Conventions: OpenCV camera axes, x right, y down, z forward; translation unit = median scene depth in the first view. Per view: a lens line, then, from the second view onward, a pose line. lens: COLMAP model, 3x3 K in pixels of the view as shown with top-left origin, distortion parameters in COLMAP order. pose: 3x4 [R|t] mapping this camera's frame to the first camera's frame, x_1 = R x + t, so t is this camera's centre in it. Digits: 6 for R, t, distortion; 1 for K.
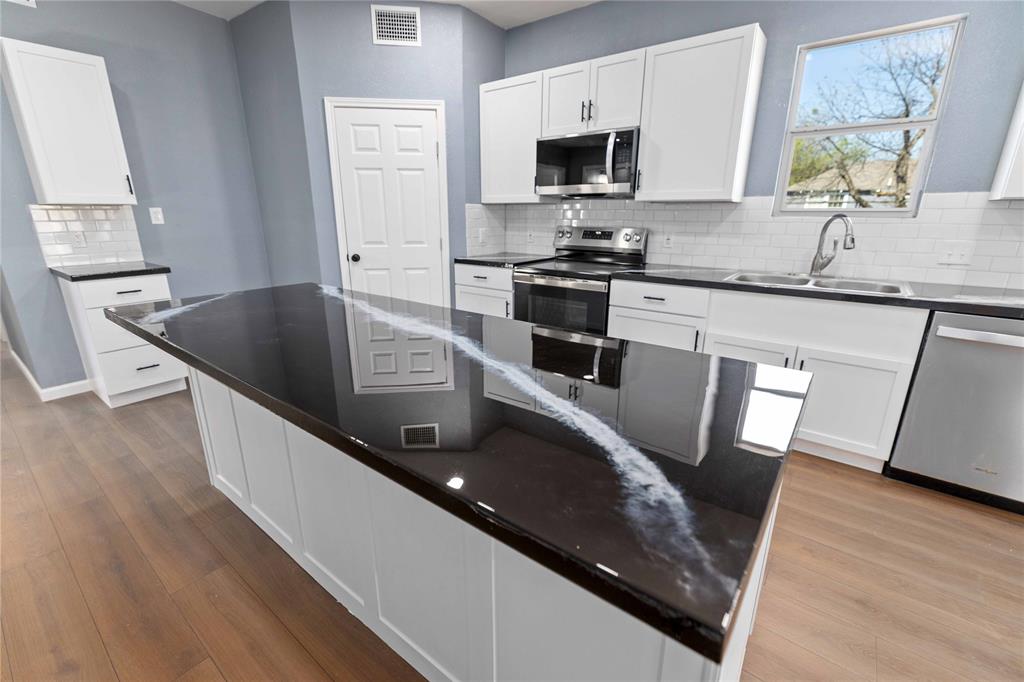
lens RADIAL K [[451.2, 0, 512.7], [0, 451.2, 340.6], [0, 0, 1]] dist [-0.002877, 0.003264]
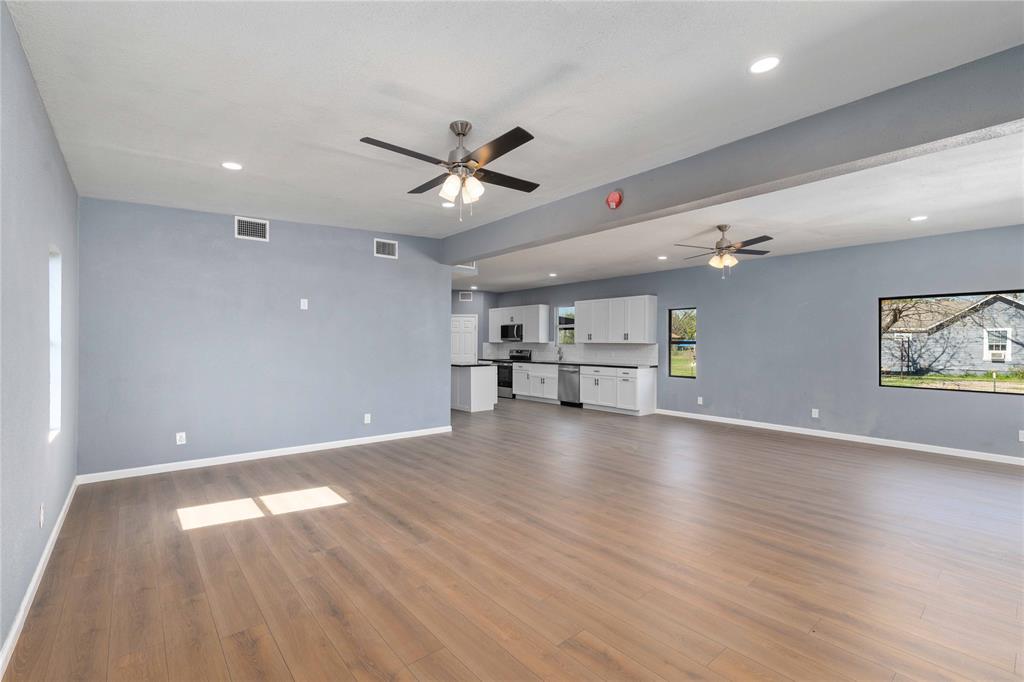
lens RADIAL K [[451.2, 0, 510.9], [0, 451.2, 343.3], [0, 0, 1]] dist [-0.002877, 0.003264]
pose [[0.977701, 0.003872, -0.209965, 0.882967], [-0.062420, 0.960000, -0.272955, 0.656546], [0.200510, 0.279975, 0.938834, -2.291742]]
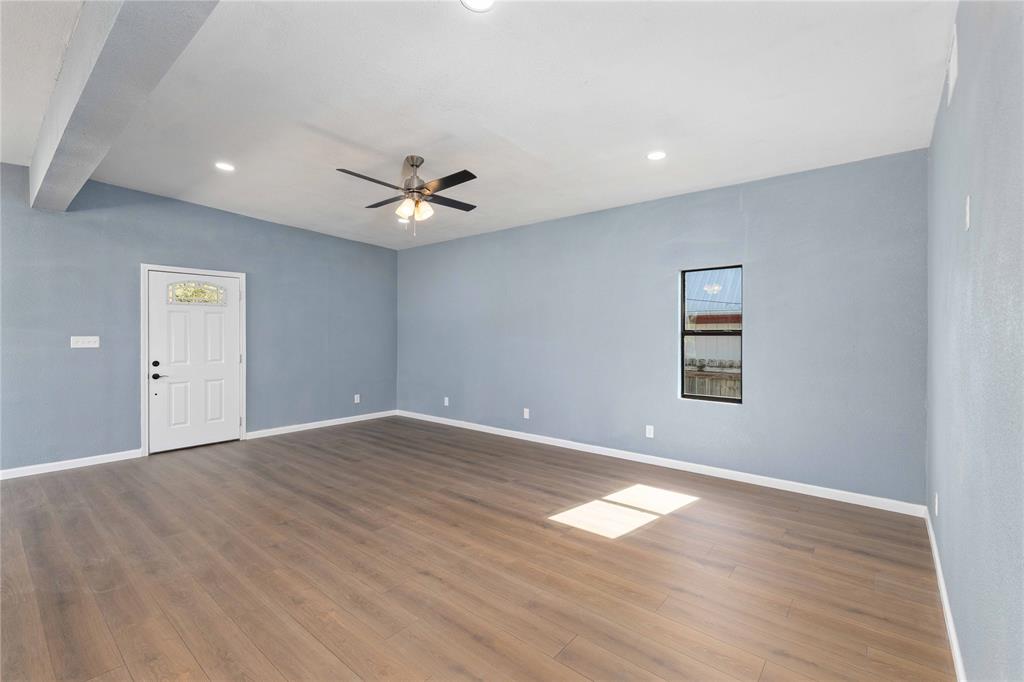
lens RADIAL K [[451.2, 0, 509.3], [0, 451.2, 337.0], [0, 0, 1]] dist [-0.002877, 0.003264]
pose [[-0.999263, -0.003767, 0.038196, 0.296434], [0.007341, 0.958044, 0.286527, 0.084335], [-0.037673, 0.286596, -0.957311, -0.329835]]
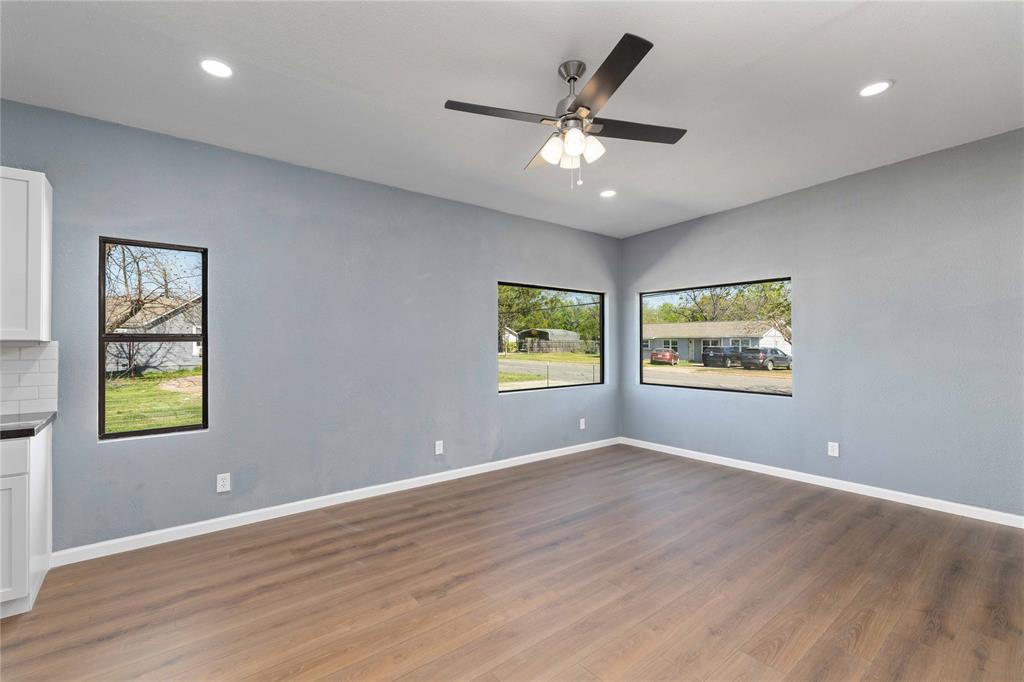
lens RADIAL K [[451.2, 0, 504.2], [0, 451.2, 339.9], [0, 0, 1]] dist [-0.002877, 0.003264]
pose [[0.237482, 0.001196, 0.971391, 0.564552], [0.270873, 0.960252, -0.067404, 0.159425], [-0.932861, 0.279131, 0.227719, -0.593234]]
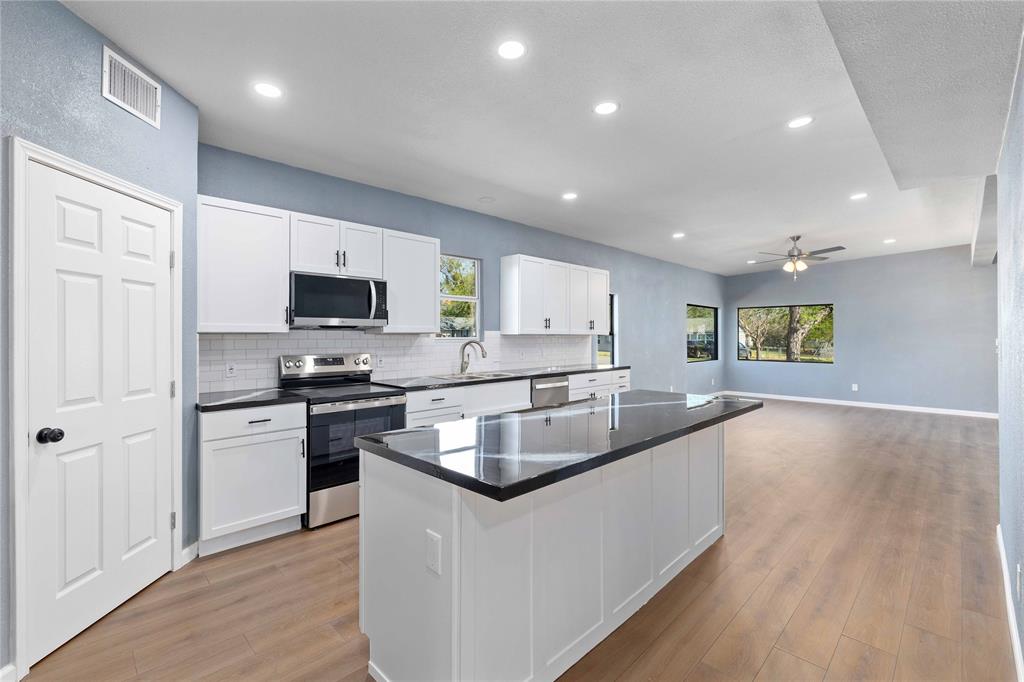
lens RADIAL K [[451.2, 0, 506.1], [0, 451.2, 332.0], [0, 0, 1]] dist [-0.002877, 0.003264]
pose [[0.126857, 0.005506, 0.991906, -0.888118], [0.274144, 0.960840, -0.040395, -0.151559], [-0.953285, 0.277049, 0.120380, 0.474560]]
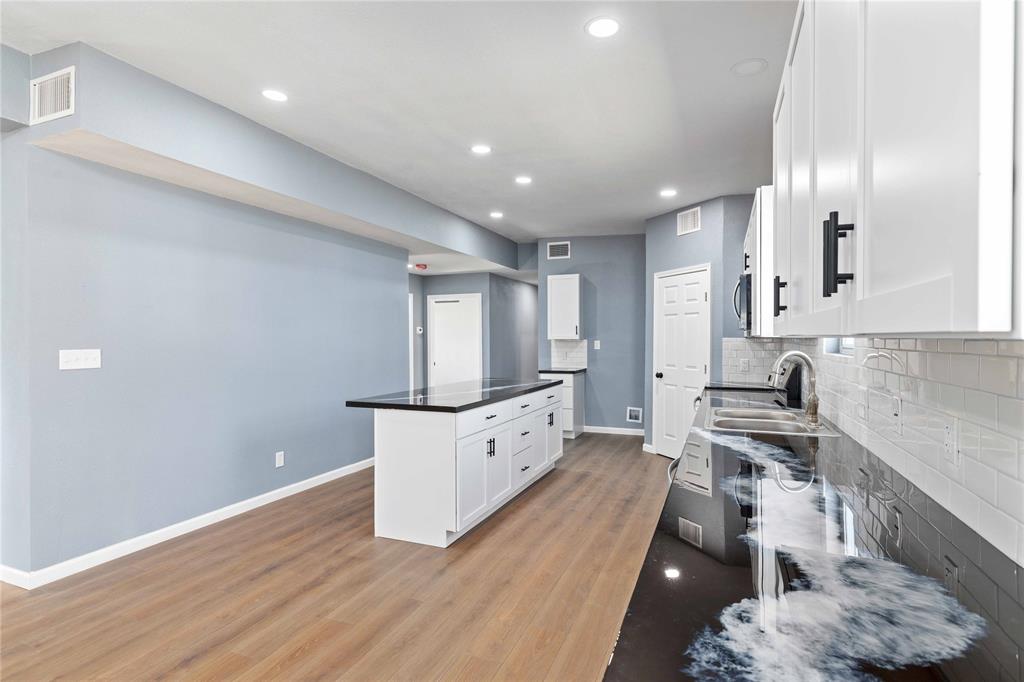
lens RADIAL K [[511.7, 0, 504.9], [0, 511.7, 335.3], [0, 0, 1]] dist [0.003161, 0.001273]
pose [[0.258856, -0.006827, -0.965892, 1.203786], [-0.265415, 0.960980, -0.077923, -0.057538], [0.928735, 0.276533, 0.246944, 0.142018]]
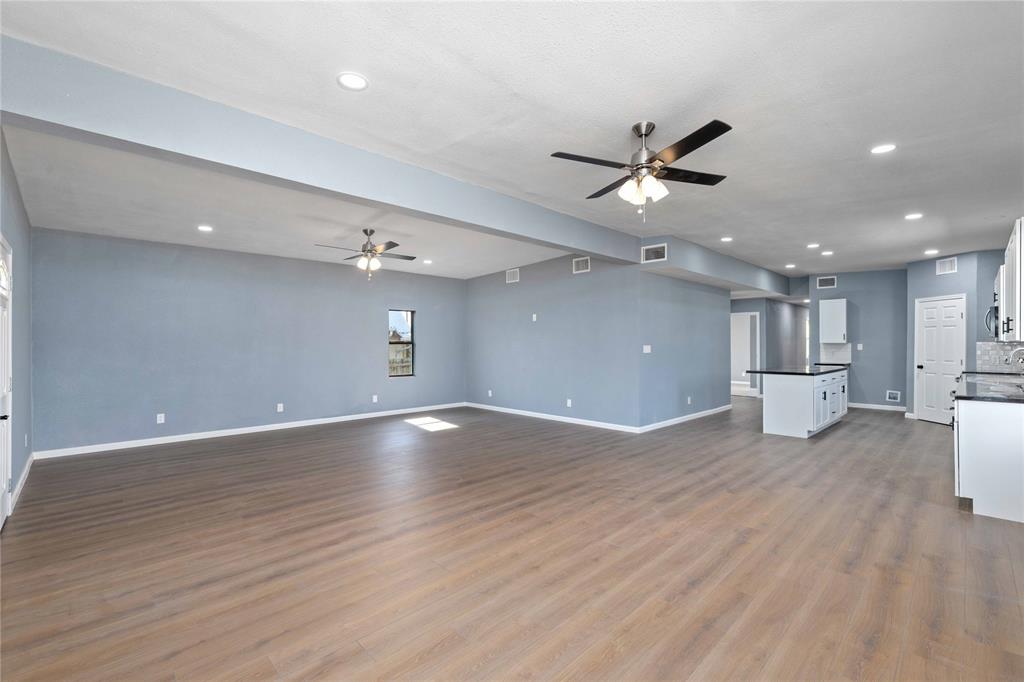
lens RADIAL K [[451.2, 0, 507.5], [0, 451.2, 339.1], [0, 0, 1]] dist [-0.002877, 0.003264]
pose [[-0.135239, -0.010628, -0.990756, 2.272048], [-0.276066, 0.960749, 0.027377, 0.190391], [0.951577, 0.277217, -0.132865, -0.675307]]
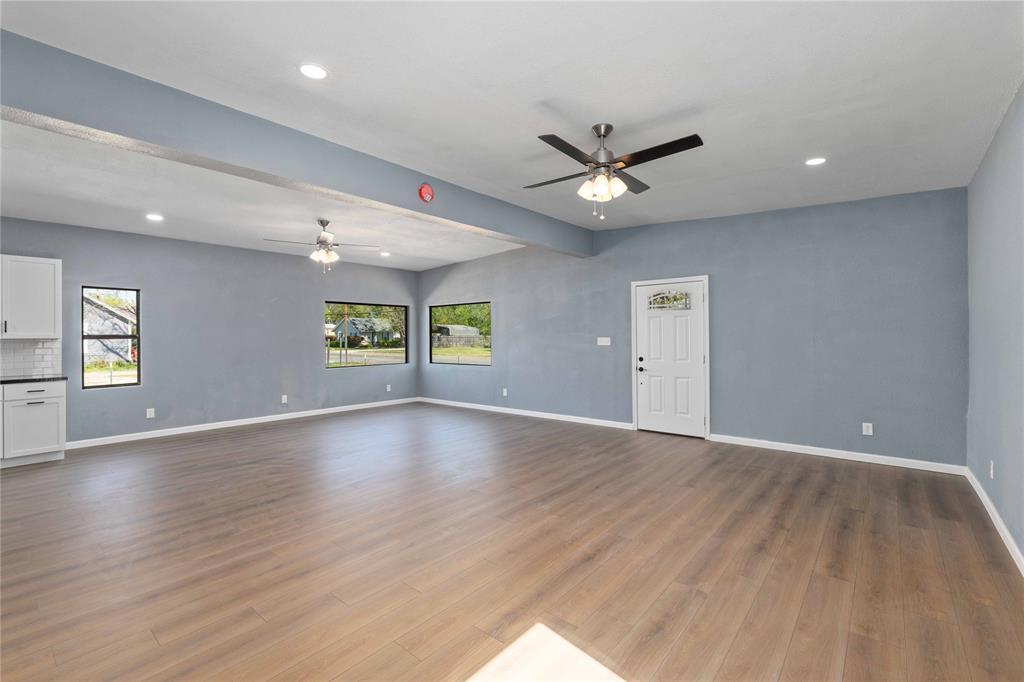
lens RADIAL K [[451.2, 0, 504.4], [0, 451.2, 334.7], [0, 0, 1]] dist [-0.002877, 0.003264]
pose [[0.047065, 0.001367, 0.998891, -0.403345], [0.286189, 0.958059, -0.014795, 0.359984], [-0.957016, 0.286568, 0.044700, -1.275078]]
